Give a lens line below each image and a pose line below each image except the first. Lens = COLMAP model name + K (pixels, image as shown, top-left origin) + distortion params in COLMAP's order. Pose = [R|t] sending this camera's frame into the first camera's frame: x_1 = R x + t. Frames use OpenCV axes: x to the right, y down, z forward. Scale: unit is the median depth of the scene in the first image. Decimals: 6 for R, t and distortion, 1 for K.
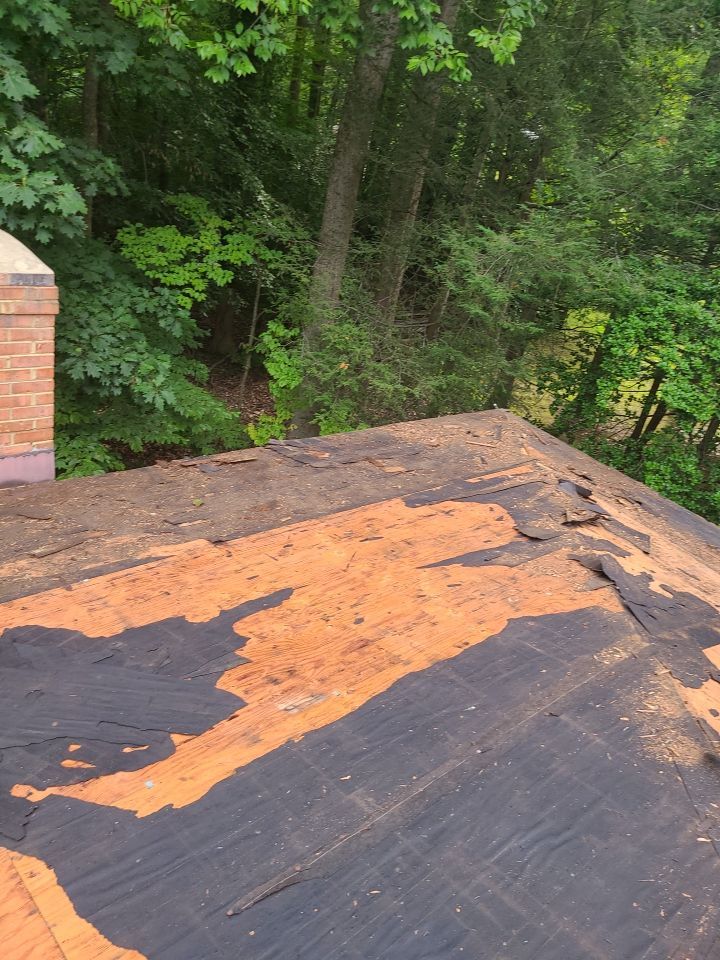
lens RADIAL K [[724.0, 0, 360.0], [0, 724.0, 480.0], [0, 0, 1]] dist [0.043453, 0.000185]
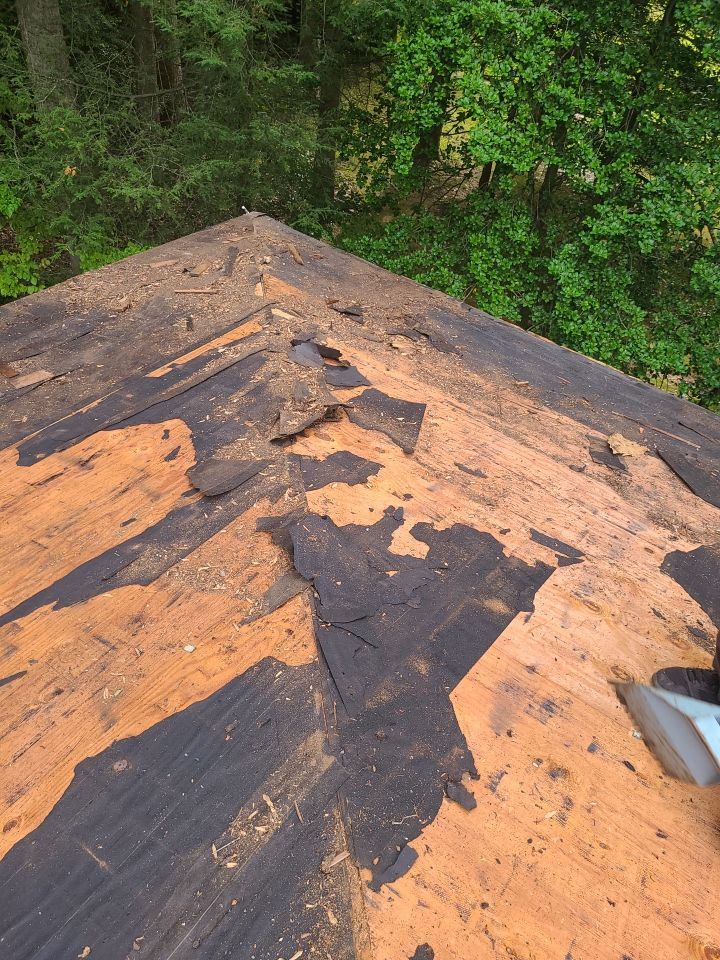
lens RADIAL K [[724.0, 0, 360.0], [0, 724.0, 480.0], [0, 0, 1]] dist [0.043453, 0.000185]
pose [[0.968779, -0.227252, 0.099119, 0.233459], [0.188023, 0.934021, 0.303731, -0.069975], [-0.161603, -0.275611, 0.947588, 0.315497]]
